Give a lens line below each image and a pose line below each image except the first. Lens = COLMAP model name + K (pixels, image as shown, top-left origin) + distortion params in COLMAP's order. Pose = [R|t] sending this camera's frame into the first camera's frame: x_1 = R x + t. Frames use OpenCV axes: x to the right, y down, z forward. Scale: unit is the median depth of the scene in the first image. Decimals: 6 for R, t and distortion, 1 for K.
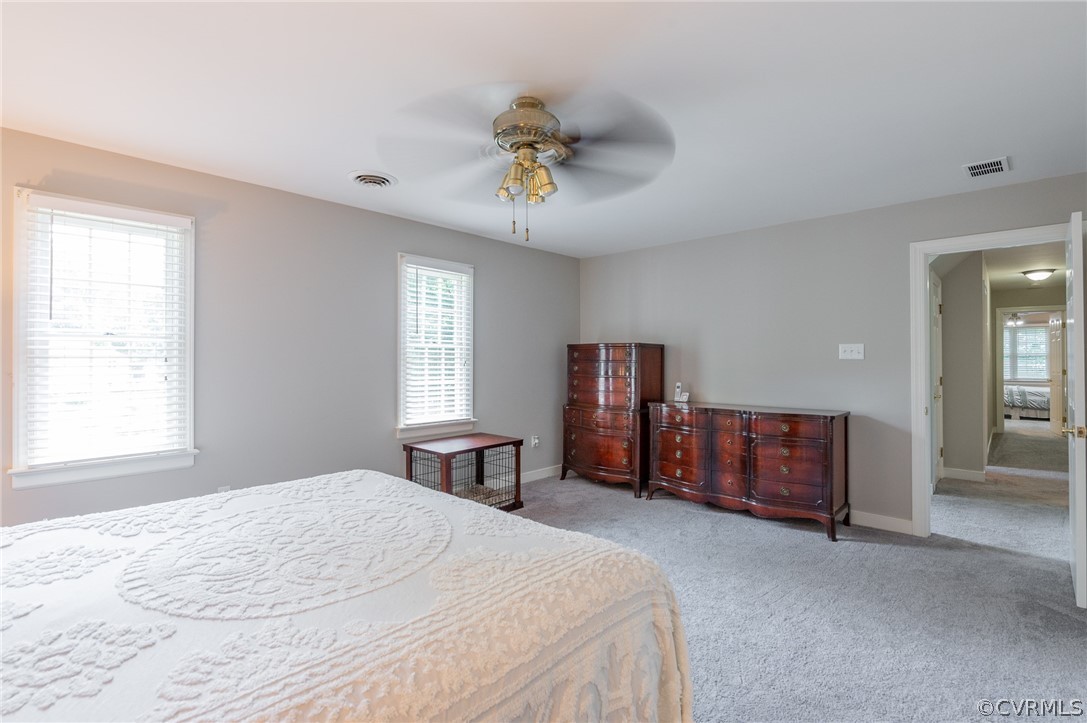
lens RADIAL K [[497.3, 0, 544.6], [0, 497.3, 357.1], [0, 0, 1]] dist [-0.011170, -0.001531]
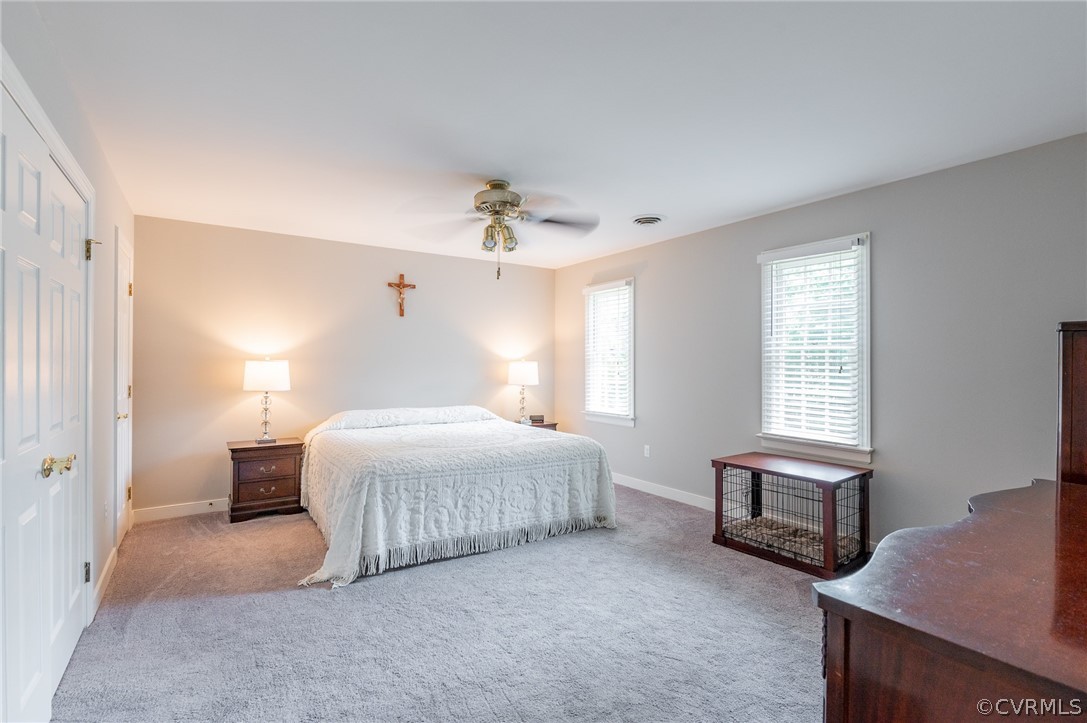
lens RADIAL K [[497.3, 0, 538.4], [0, 497.3, 360.4], [0, 0, 1]] dist [-0.011170, -0.001531]
pose [[-0.217276, -0.002384, -0.976107, 0.705144], [-0.000192, 0.999997, -0.002400, 0.000153], [0.976110, -0.000334, -0.217276, 0.748253]]
